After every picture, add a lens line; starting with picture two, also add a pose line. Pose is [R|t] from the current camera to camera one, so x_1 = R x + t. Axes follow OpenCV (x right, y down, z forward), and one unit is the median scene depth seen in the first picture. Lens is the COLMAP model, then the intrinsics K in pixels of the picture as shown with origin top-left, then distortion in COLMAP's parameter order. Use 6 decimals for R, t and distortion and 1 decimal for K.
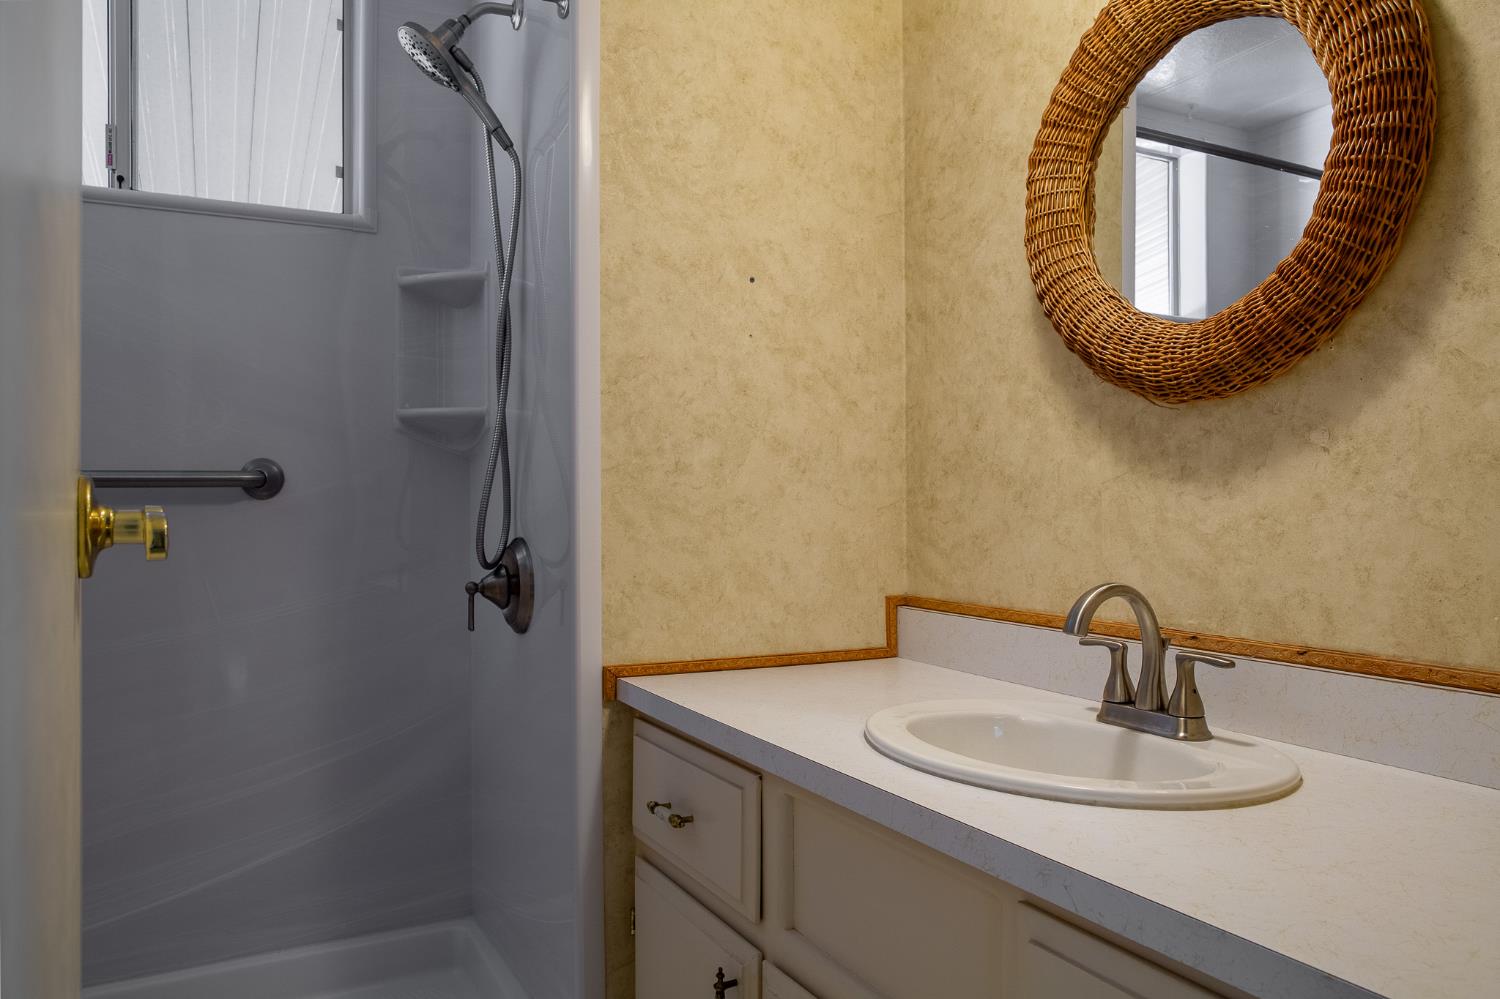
lens RADIAL K [[1030.9, 0, 742.7], [0, 1030.9, 492.5], [0, 0, 1]] dist [-0.067162, 0.063474]
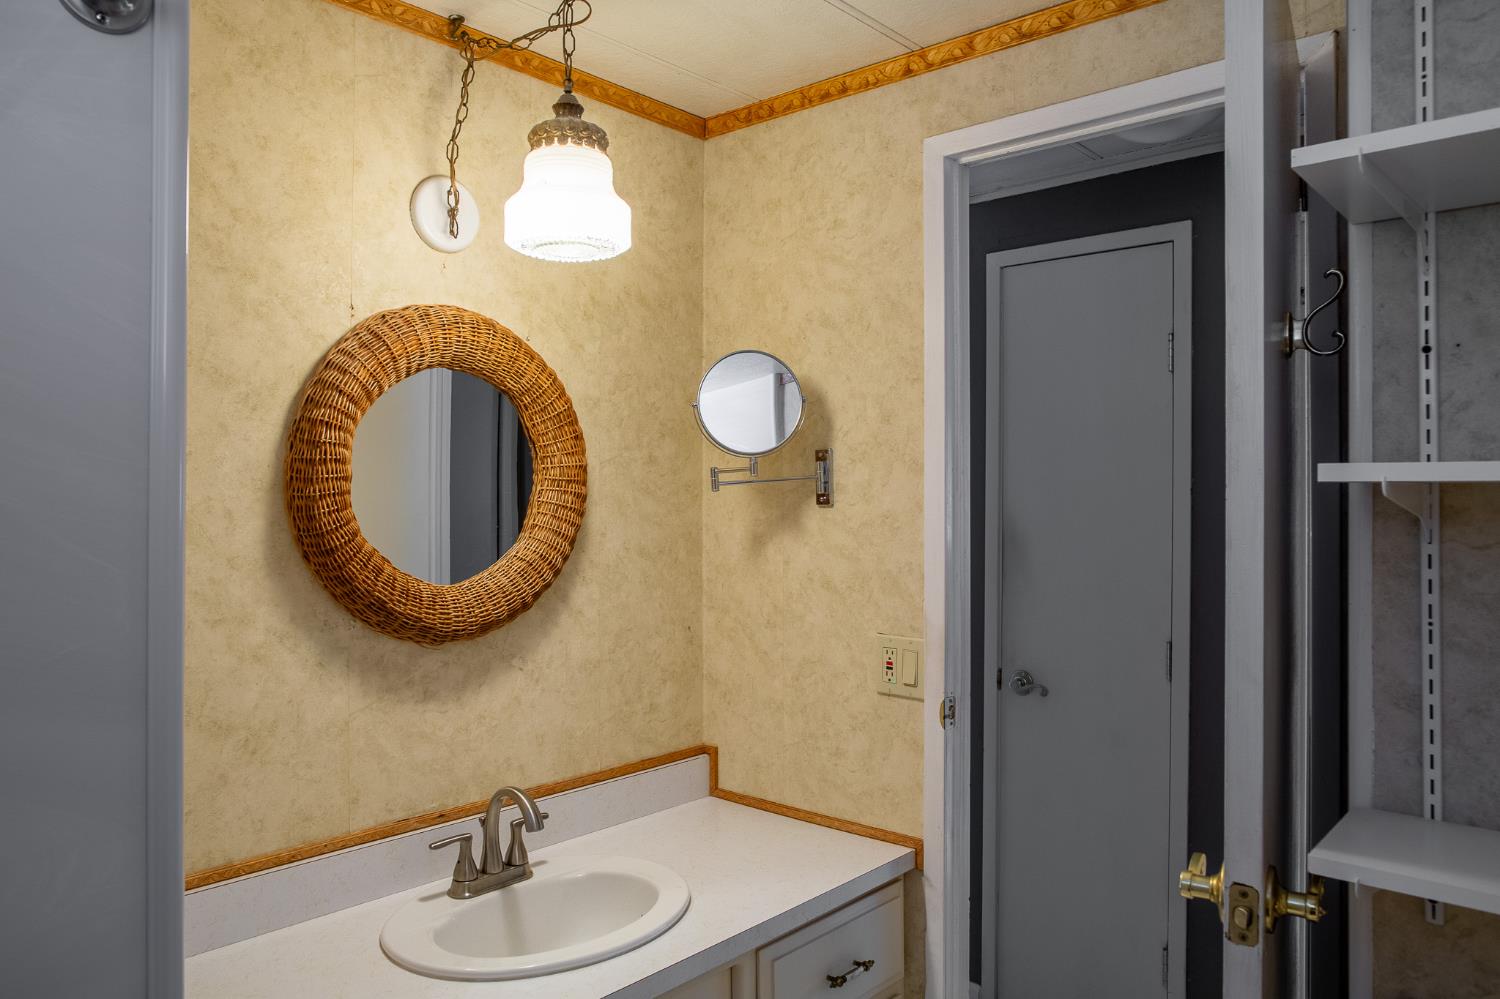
lens RADIAL K [[1030.9, 0, 742.7], [0, 1030.9, 492.5], [0, 0, 1]] dist [-0.067162, 0.063474]
pose [[-0.341092, 0.005169, 0.940016, -0.940900], [-0.001194, 0.999982, -0.005932, -0.271109], [-0.940029, -0.003146, -0.341080, 1.049740]]
